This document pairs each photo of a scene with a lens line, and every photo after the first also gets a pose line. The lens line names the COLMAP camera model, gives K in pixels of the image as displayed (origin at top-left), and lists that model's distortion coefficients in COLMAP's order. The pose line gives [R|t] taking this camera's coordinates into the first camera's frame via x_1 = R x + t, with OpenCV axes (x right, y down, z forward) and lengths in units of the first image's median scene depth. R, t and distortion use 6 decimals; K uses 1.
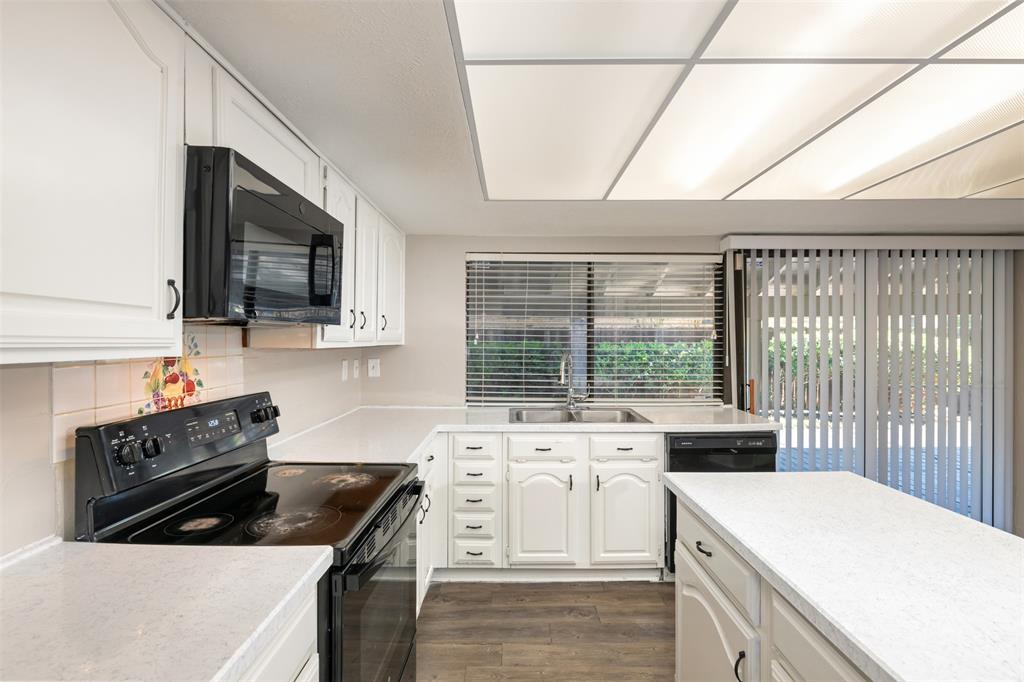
lens RADIAL K [[475.0, 0, 509.6], [0, 475.0, 333.8], [0, 0, 1]] dist [-0.000833, -0.000291]
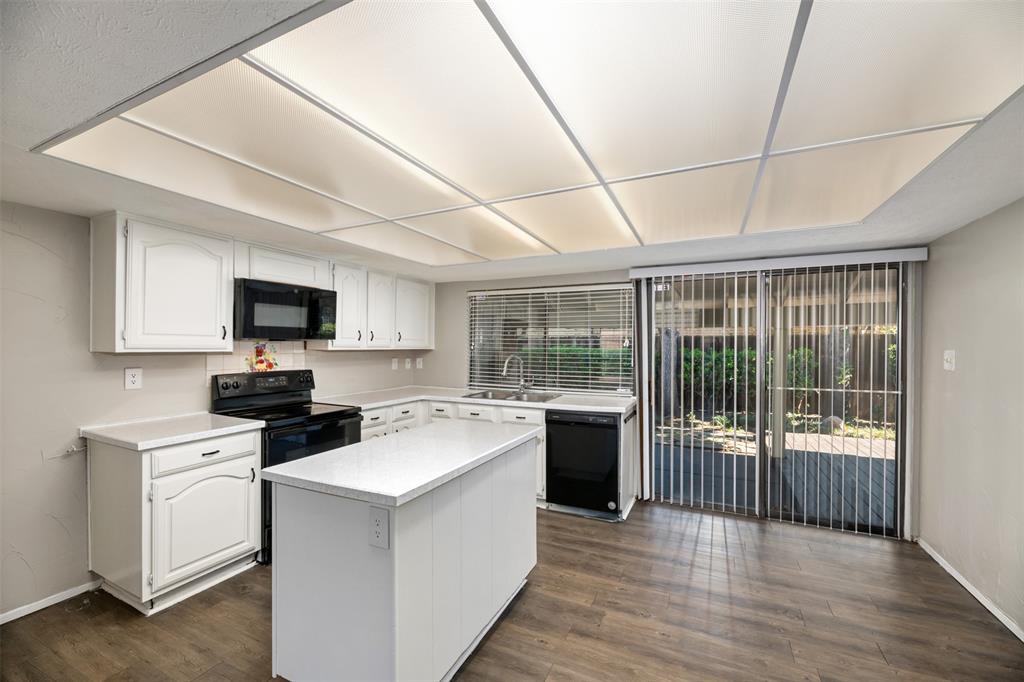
lens RADIAL K [[414.8, 0, 511.4], [0, 414.8, 334.9], [0, 0, 1]] dist [-0.003268, -0.000481]
pose [[0.905563, -0.008853, -0.424120, 1.132680], [0.002784, 0.999885, -0.014926, -0.007763], [0.424204, 0.012336, 0.905483, -0.337367]]
